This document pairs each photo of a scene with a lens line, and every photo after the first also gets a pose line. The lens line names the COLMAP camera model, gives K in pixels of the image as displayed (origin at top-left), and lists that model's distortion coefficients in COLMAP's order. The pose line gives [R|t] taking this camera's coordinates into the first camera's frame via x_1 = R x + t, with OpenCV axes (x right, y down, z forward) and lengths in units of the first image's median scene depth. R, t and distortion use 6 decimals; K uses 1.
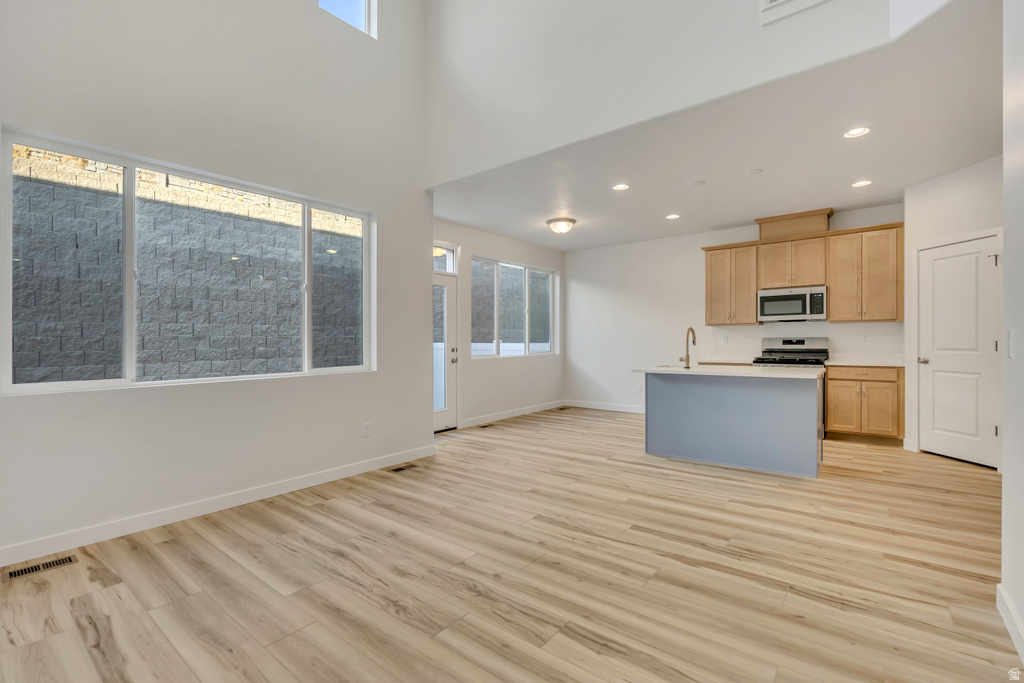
lens RADIAL K [[454.4, 0, 524.1], [0, 454.4, 339.5], [0, 0, 1]] dist [-0.011622, 0.000197]
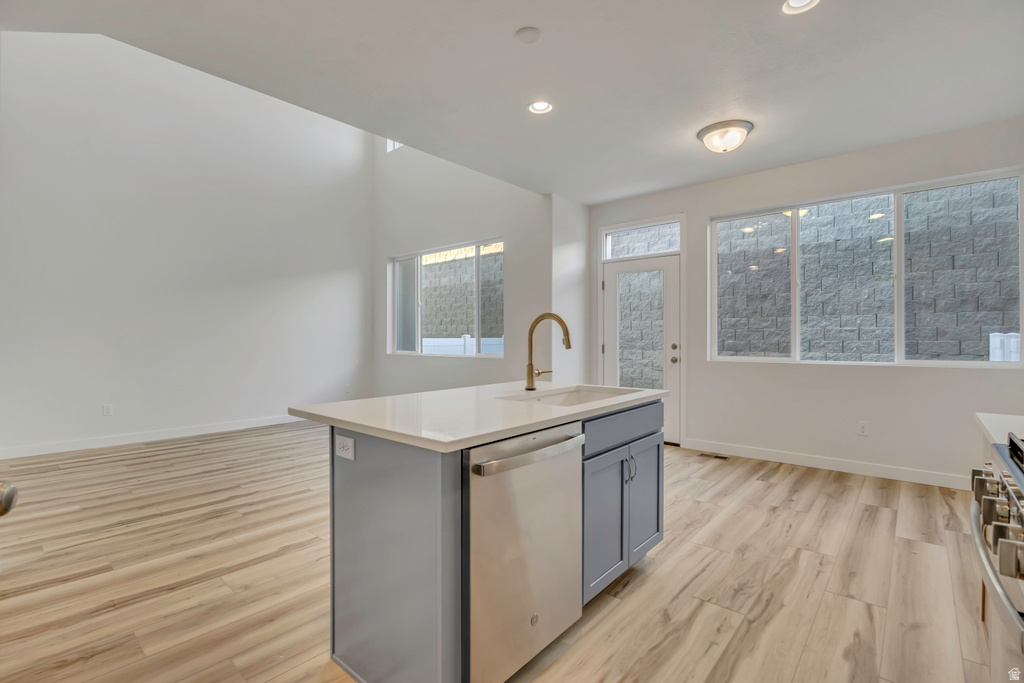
lens RADIAL K [[468.1, 0, 508.1], [0, 468.1, 334.1], [0, 0, 1]] dist [-0.016824, 0.000316]
pose [[-0.059406, 0.004223, -0.998225, 1.008589], [0.003192, 0.999987, 0.004040, -0.004585], [0.998229, -0.002946, -0.059418, 1.114145]]
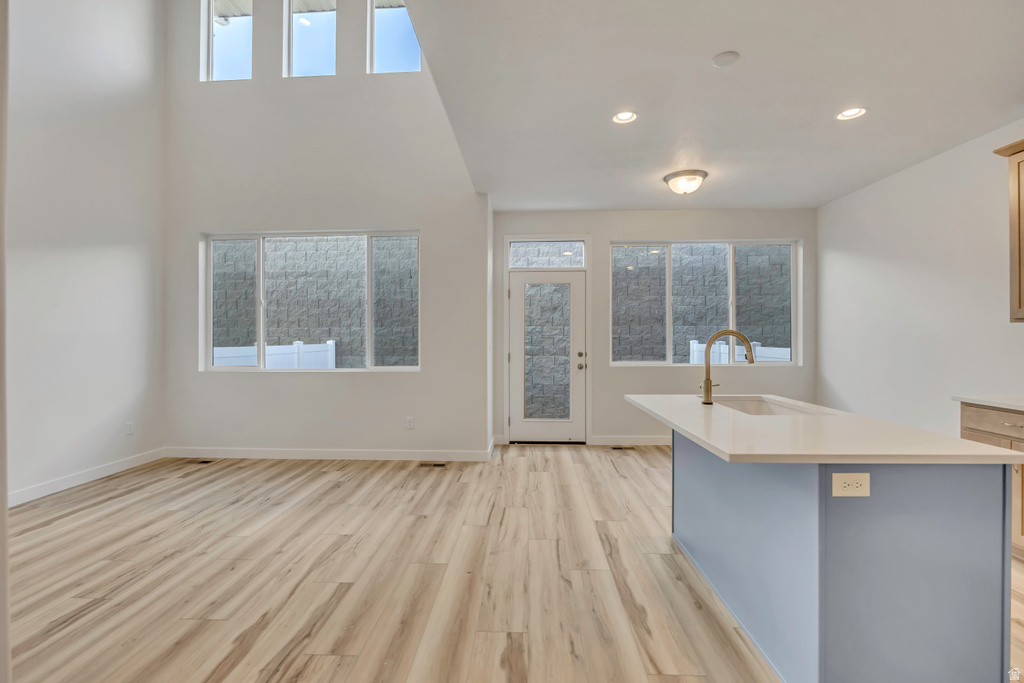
lens RADIAL K [[473.2, 0, 512.0], [0, 473.2, 341.5], [0, 0, 1]] dist [-0.010399, 0.000776]
pose [[0.582822, 0.012874, -0.812498, 0.756613], [-0.002714, 0.999900, 0.013897, -0.021107], [0.812595, -0.005894, 0.582798, 0.523322]]
